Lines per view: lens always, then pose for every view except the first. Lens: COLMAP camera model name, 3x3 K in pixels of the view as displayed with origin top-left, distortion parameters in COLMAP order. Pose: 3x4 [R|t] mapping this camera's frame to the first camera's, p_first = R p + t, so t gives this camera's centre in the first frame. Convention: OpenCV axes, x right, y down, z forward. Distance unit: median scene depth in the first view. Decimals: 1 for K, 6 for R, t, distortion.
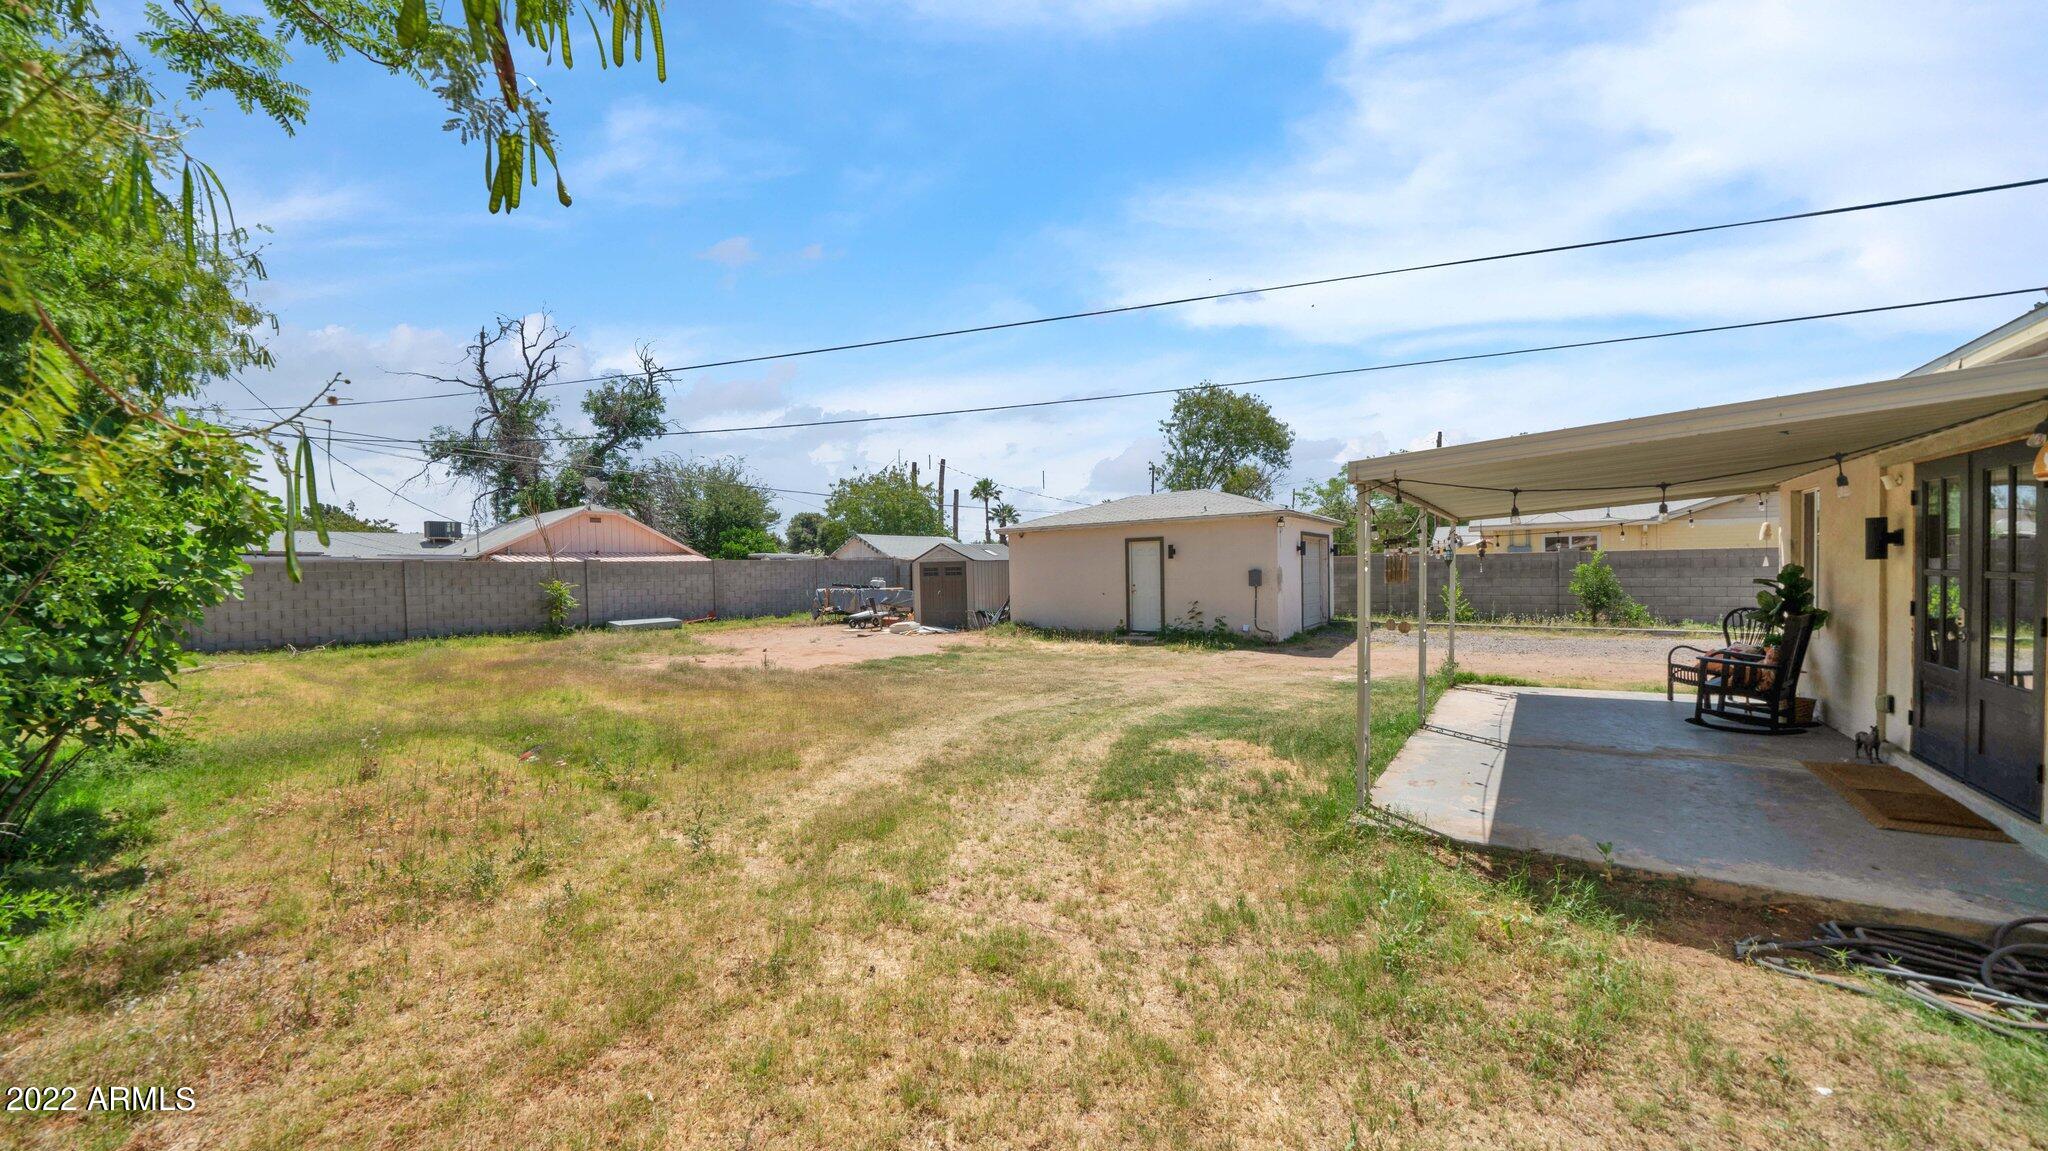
lens RADIAL K [[722.8, 0, 1009.9], [0, 722.8, 591.2], [0, 0, 1]] dist [-0.029935, 0.003097]
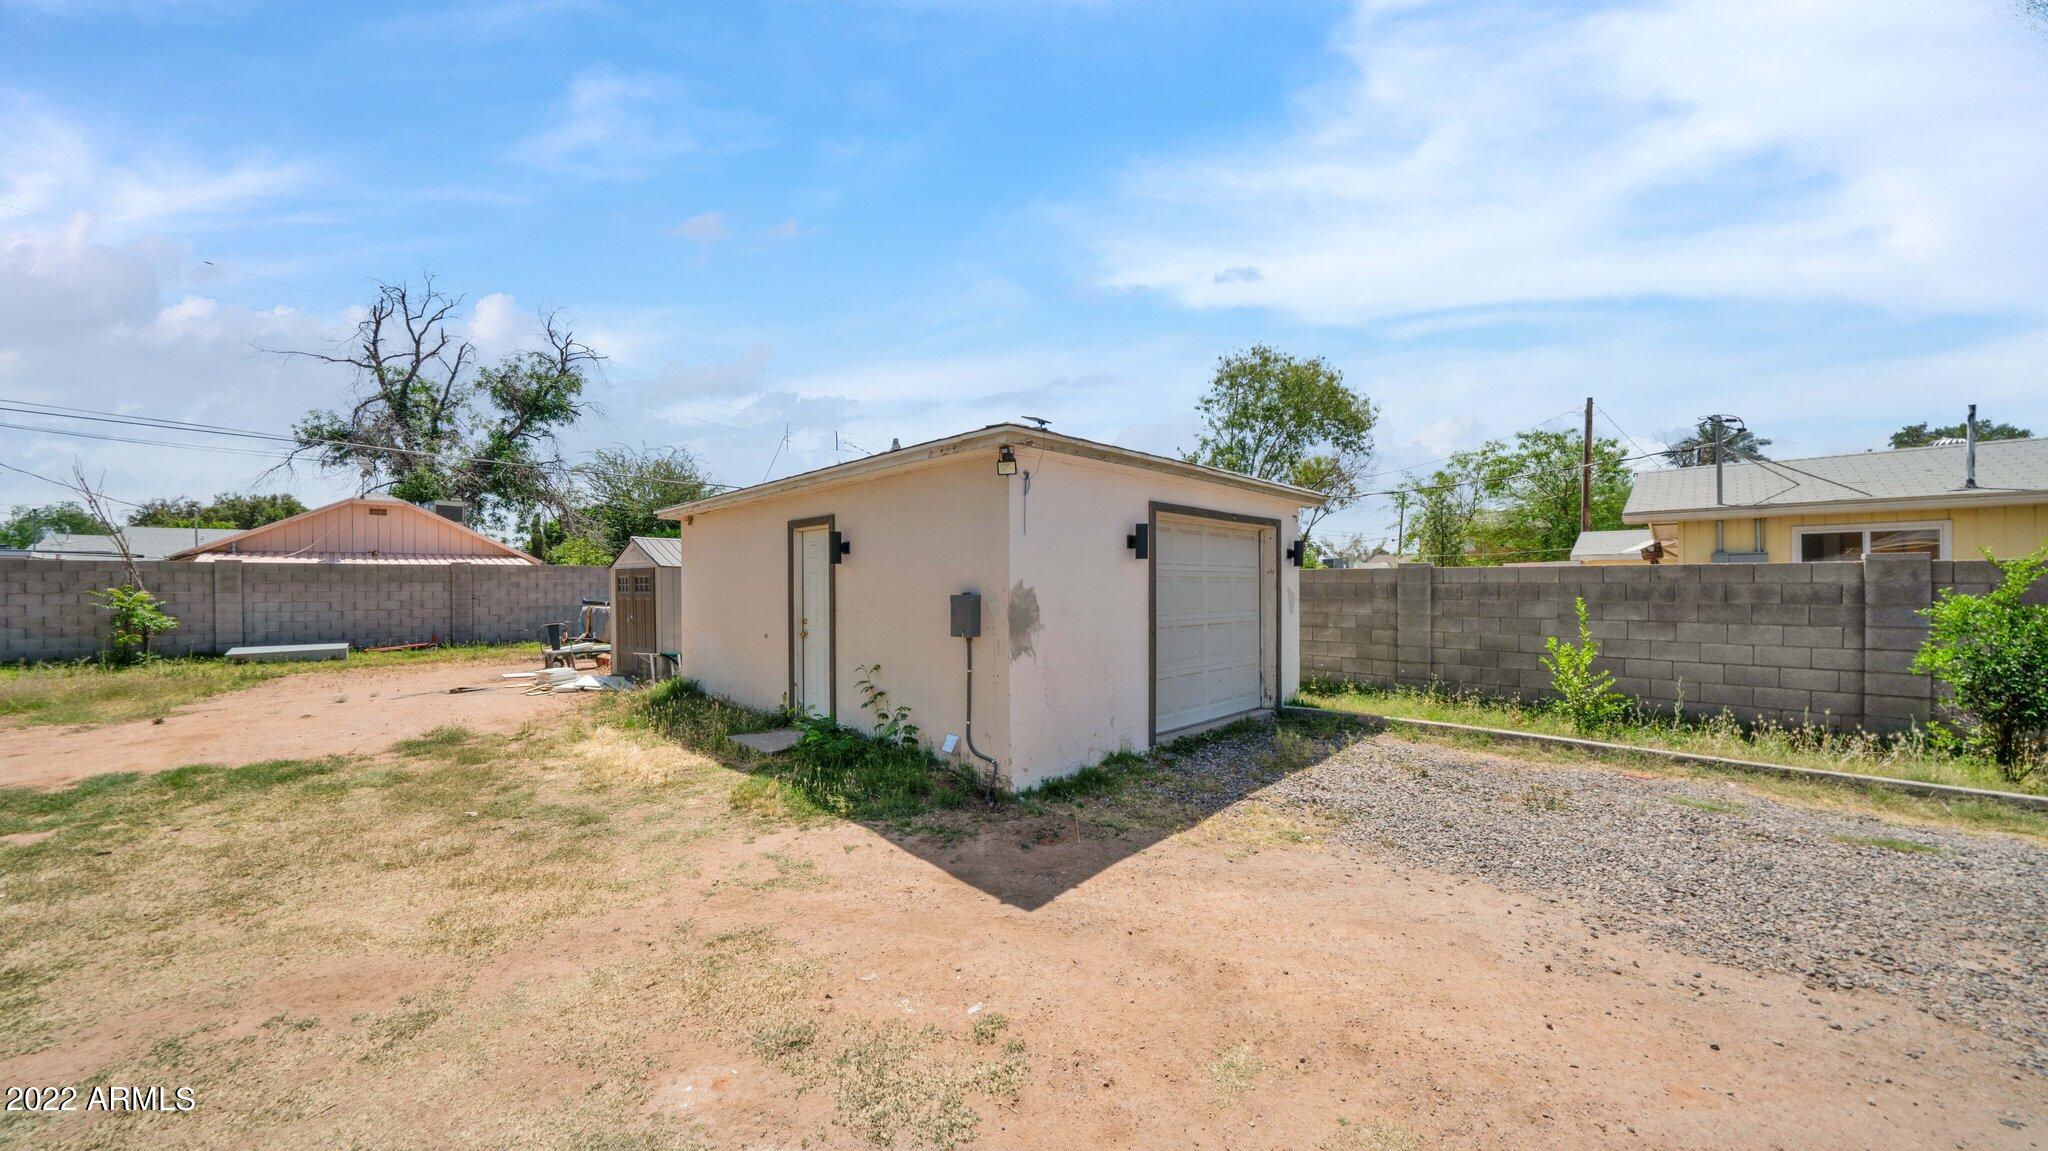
lens RADIAL K [[722.8, 0, 1009.9], [0, 722.8, 591.2], [0, 0, 1]] dist [-0.029935, 0.003097]
pose [[0.987044, 0.018372, -0.159392, 0.254850], [-0.021544, 0.999602, -0.018194, -0.014753], [0.158994, 0.021392, 0.987048, 0.378689]]
